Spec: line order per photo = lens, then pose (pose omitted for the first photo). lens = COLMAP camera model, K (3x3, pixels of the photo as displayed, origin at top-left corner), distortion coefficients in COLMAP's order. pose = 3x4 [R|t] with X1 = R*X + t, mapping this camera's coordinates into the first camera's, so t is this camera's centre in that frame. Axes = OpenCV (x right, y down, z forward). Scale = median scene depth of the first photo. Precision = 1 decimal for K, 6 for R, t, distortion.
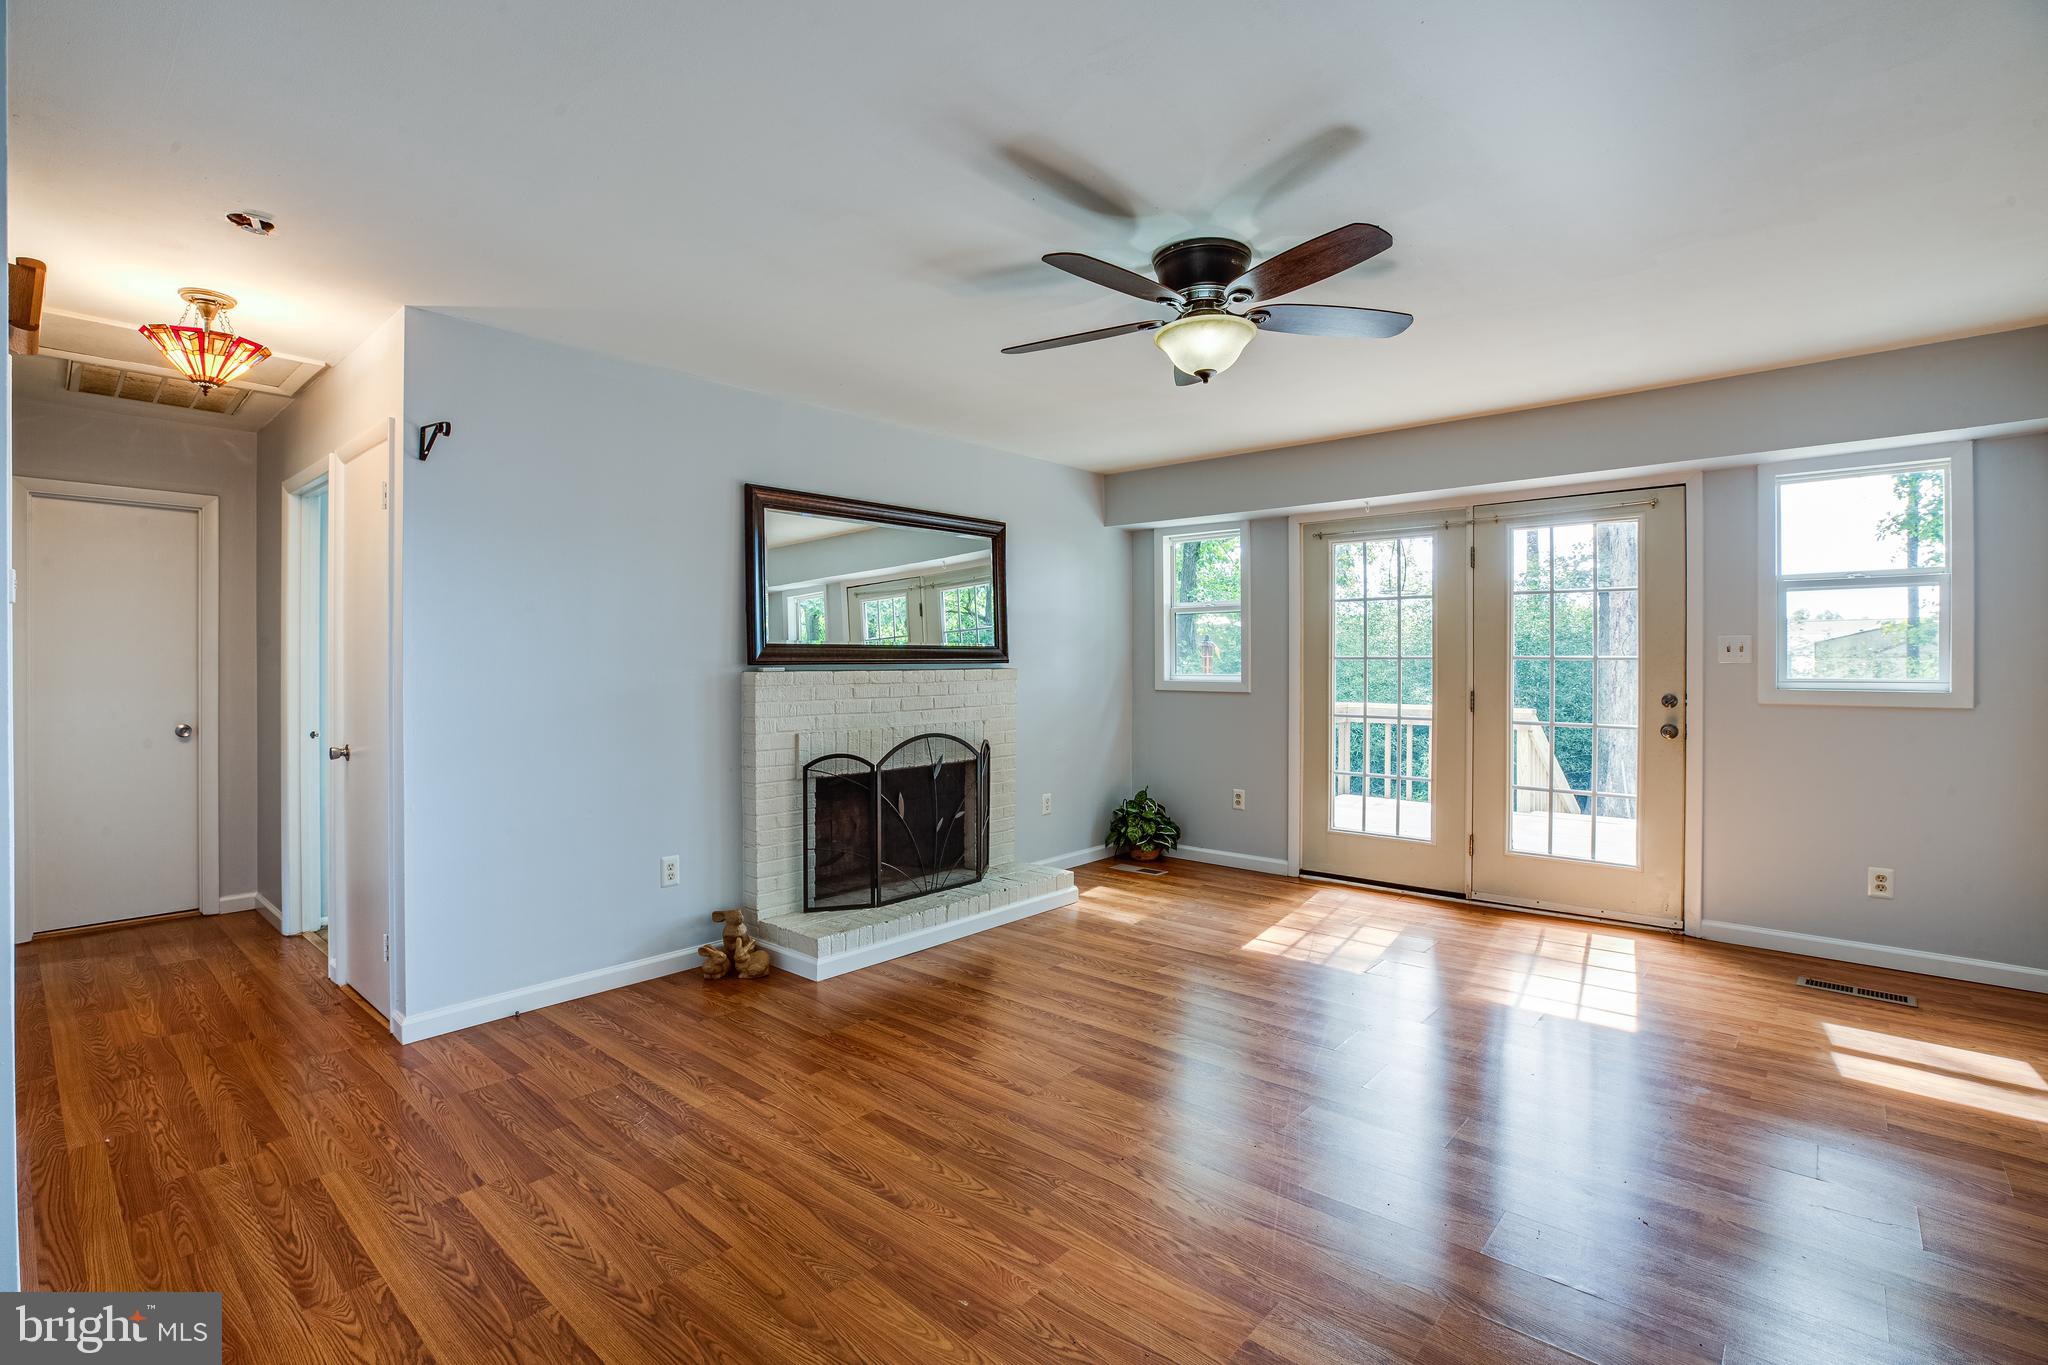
lens RADIAL K [[937.5, 0, 1009.8], [0, 937.5, 673.6], [0, 0, 1]] dist [-0.046661, 0.014138]
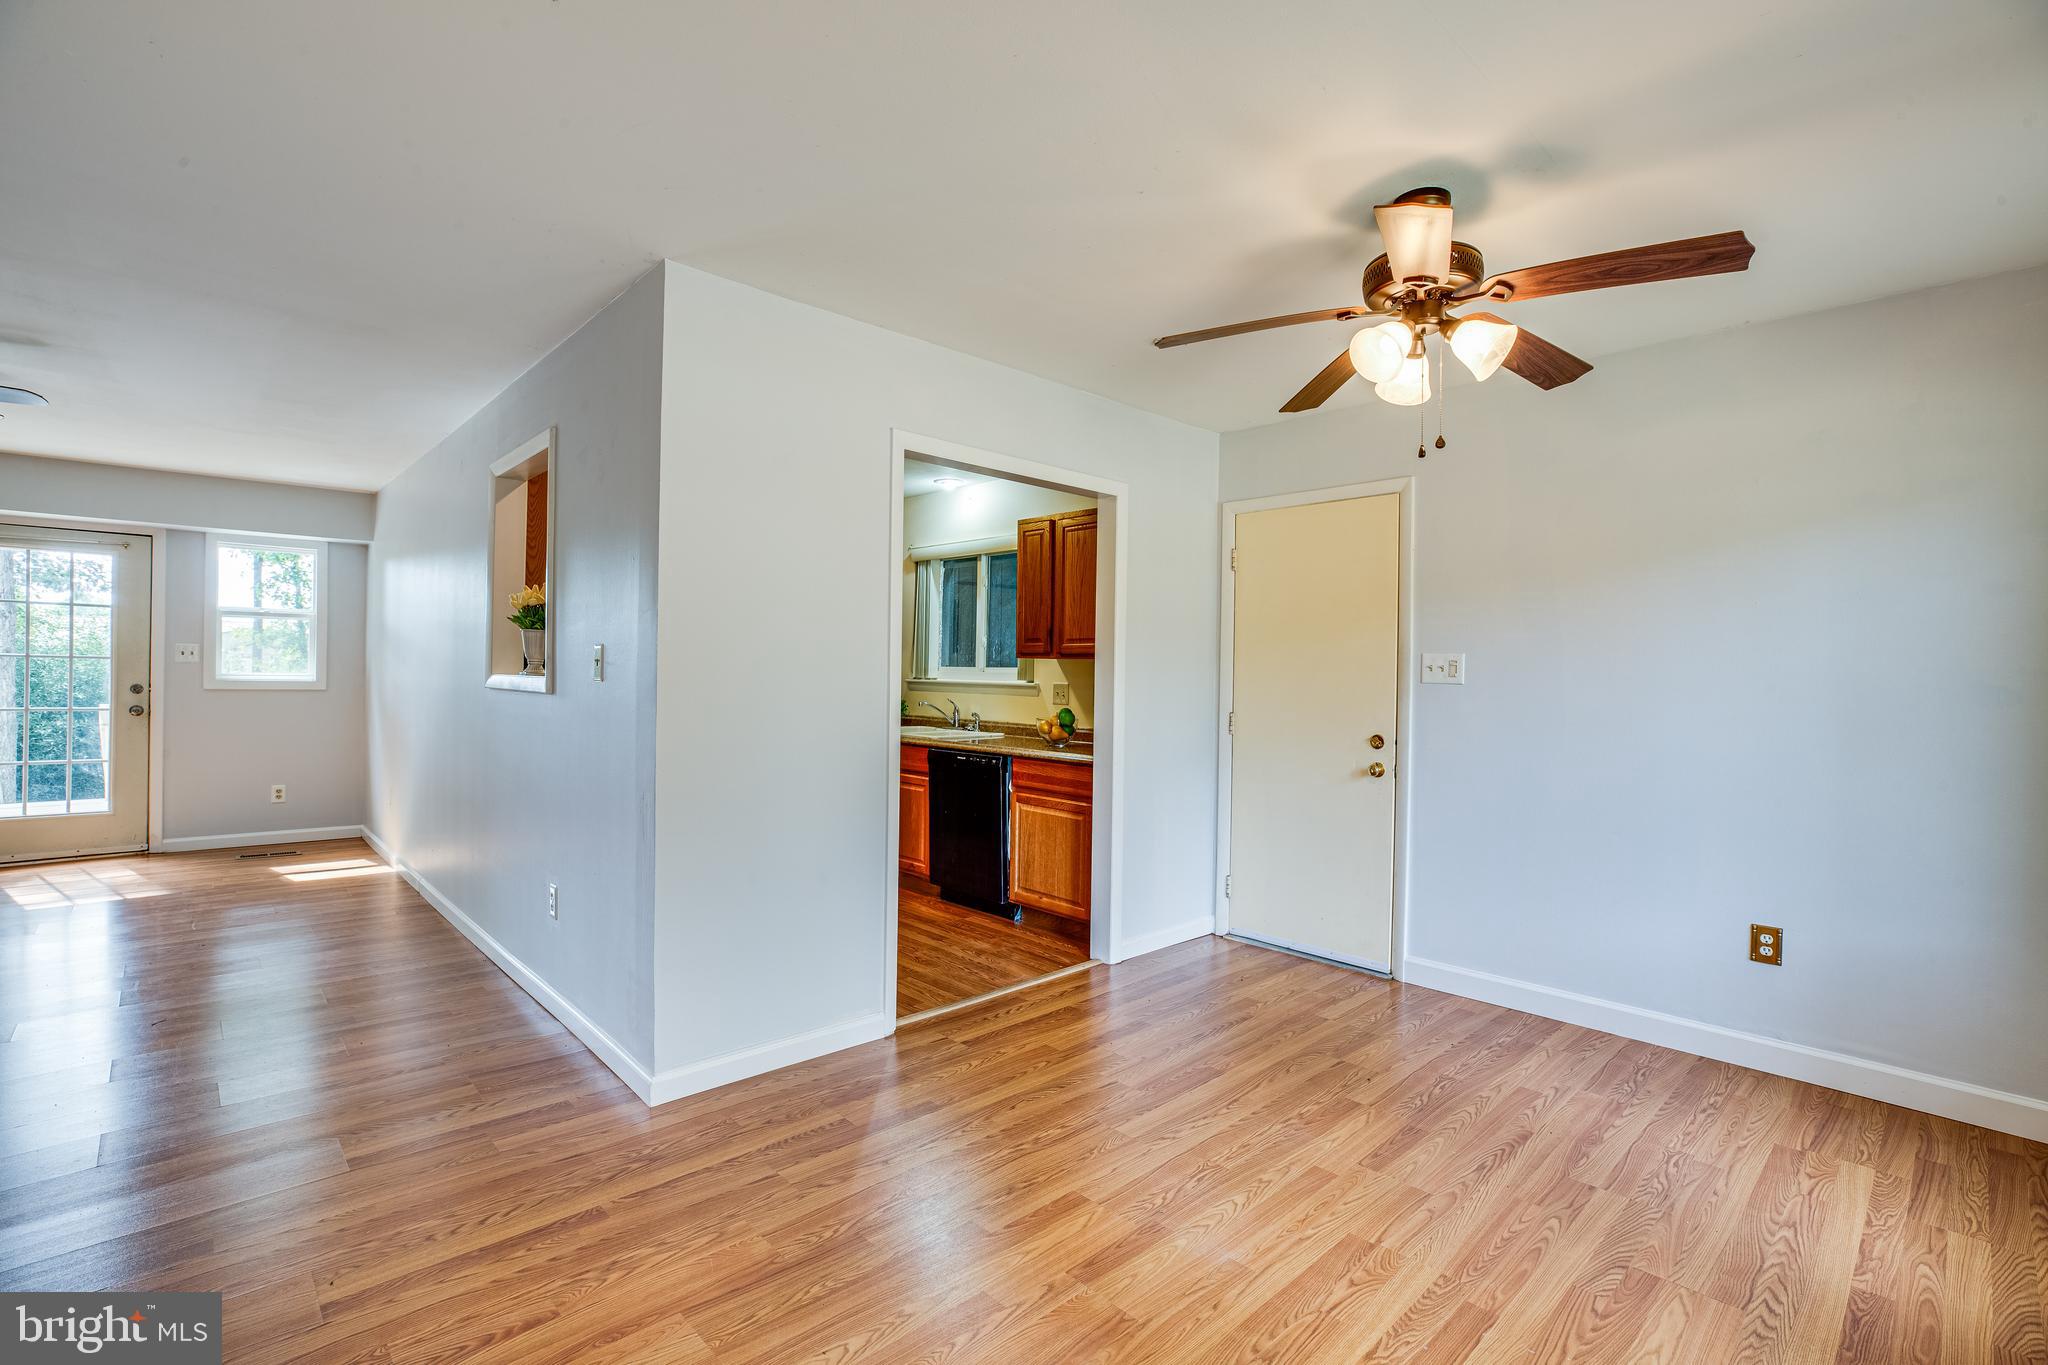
lens RADIAL K [[937.5, 0, 1009.8], [0, 937.5, 673.6], [0, 0, 1]] dist [-0.046661, 0.014138]
pose [[0.088037, 0.004550, 0.996107, -0.557184], [-0.008505, 0.999957, -0.003816, 0.000390], [-0.996081, -0.008136, 0.088072, -0.455675]]
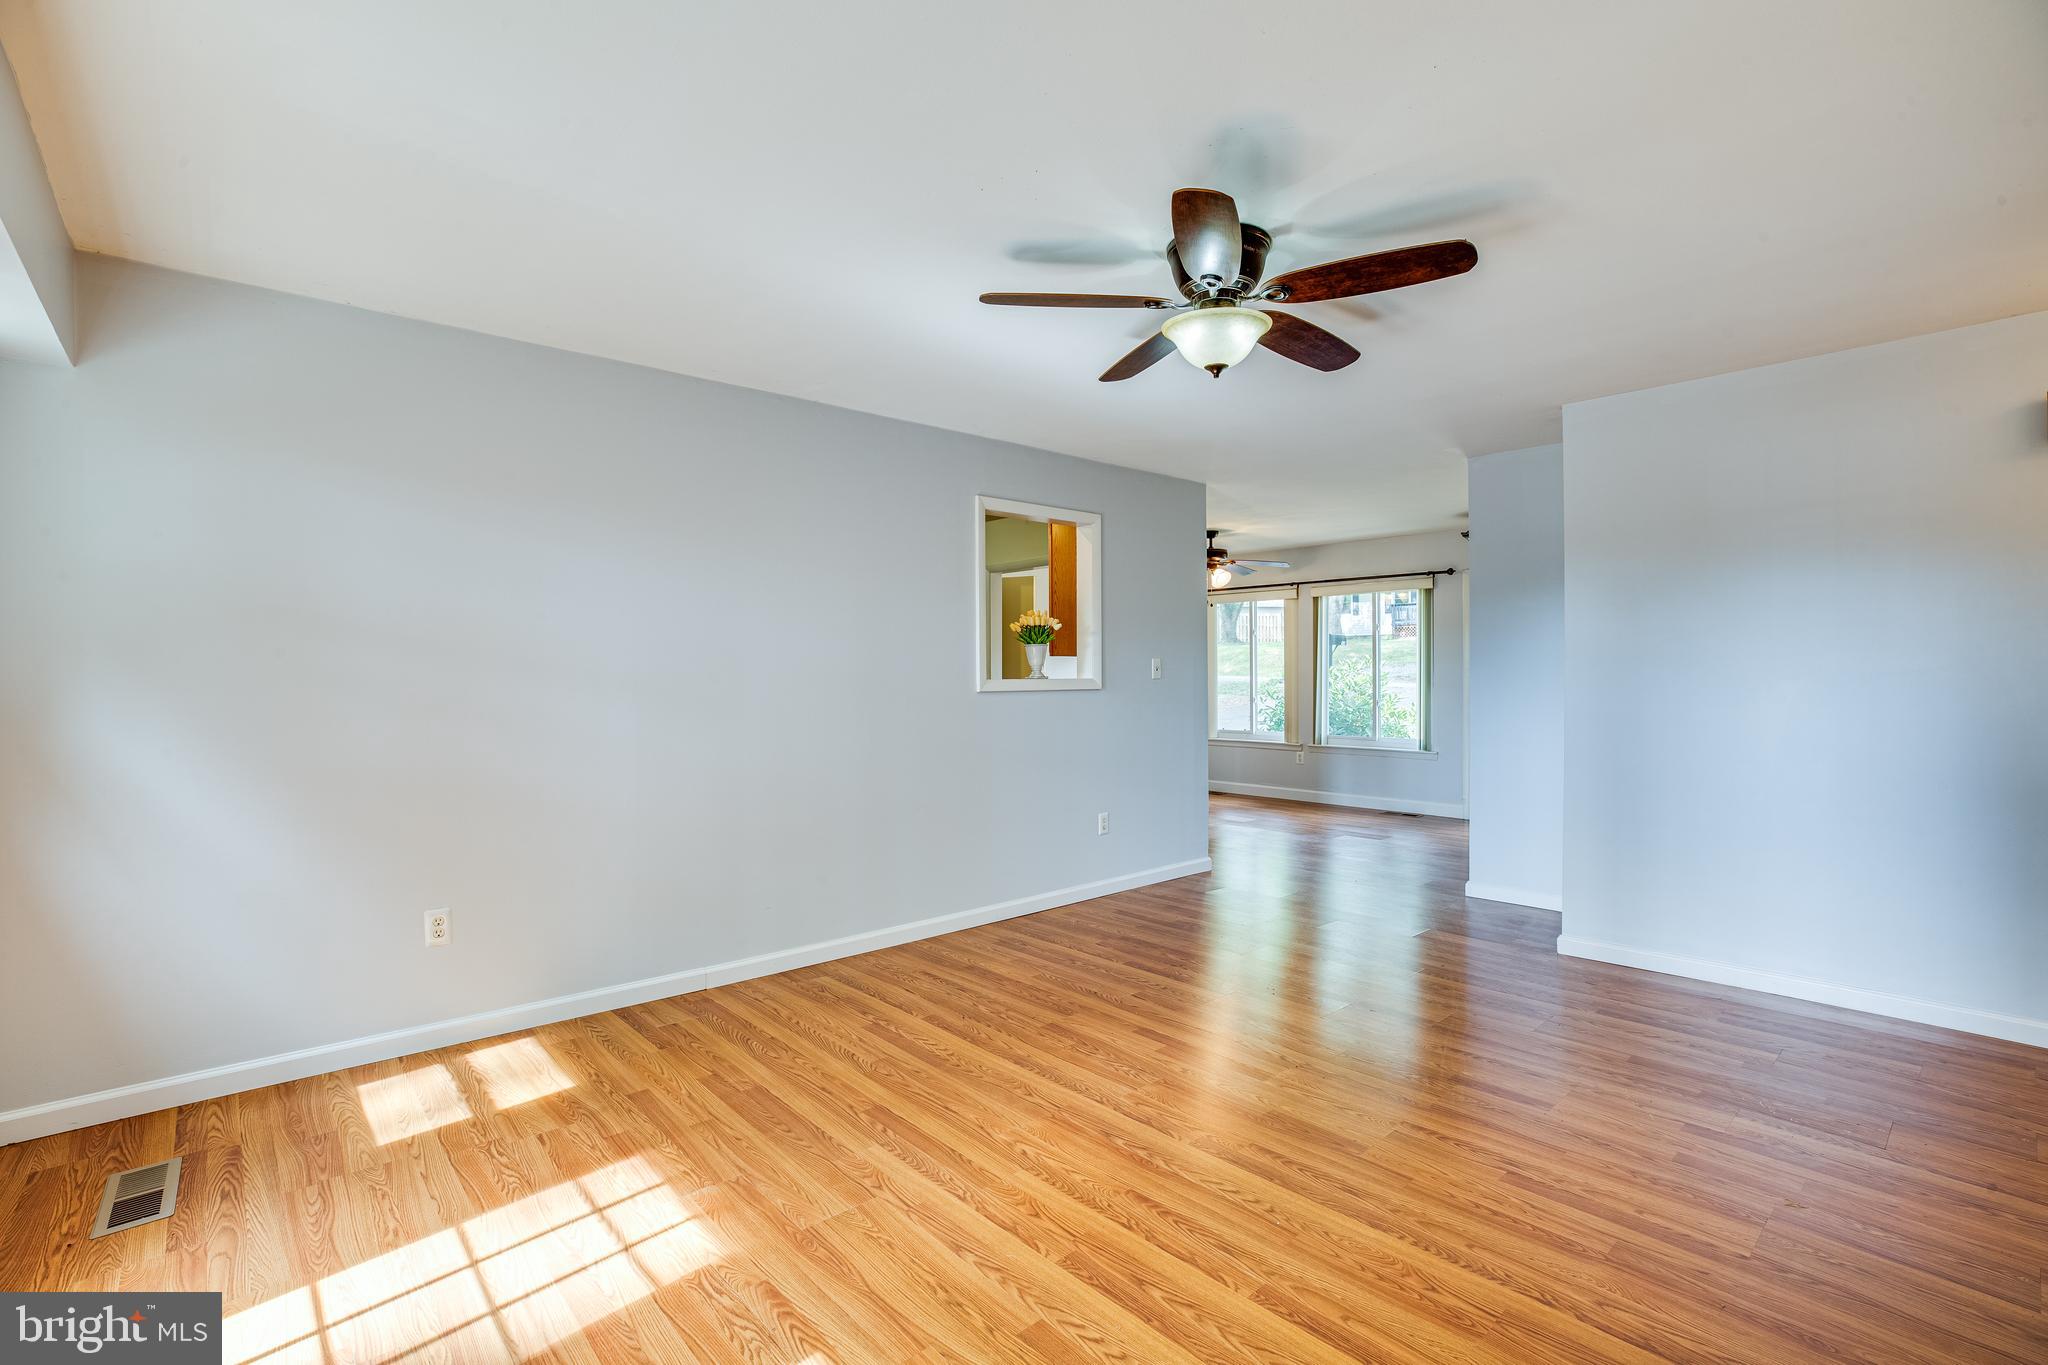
lens RADIAL K [[937.5, 0, 1009.8], [0, 937.5, 673.6], [0, 0, 1]] dist [-0.046661, 0.014138]
pose [[-0.993559, 0.005868, 0.113166, 0.206804], [0.006958, 0.999933, 0.009241, -0.015802], [-0.113104, 0.009969, -0.993533, 1.303938]]
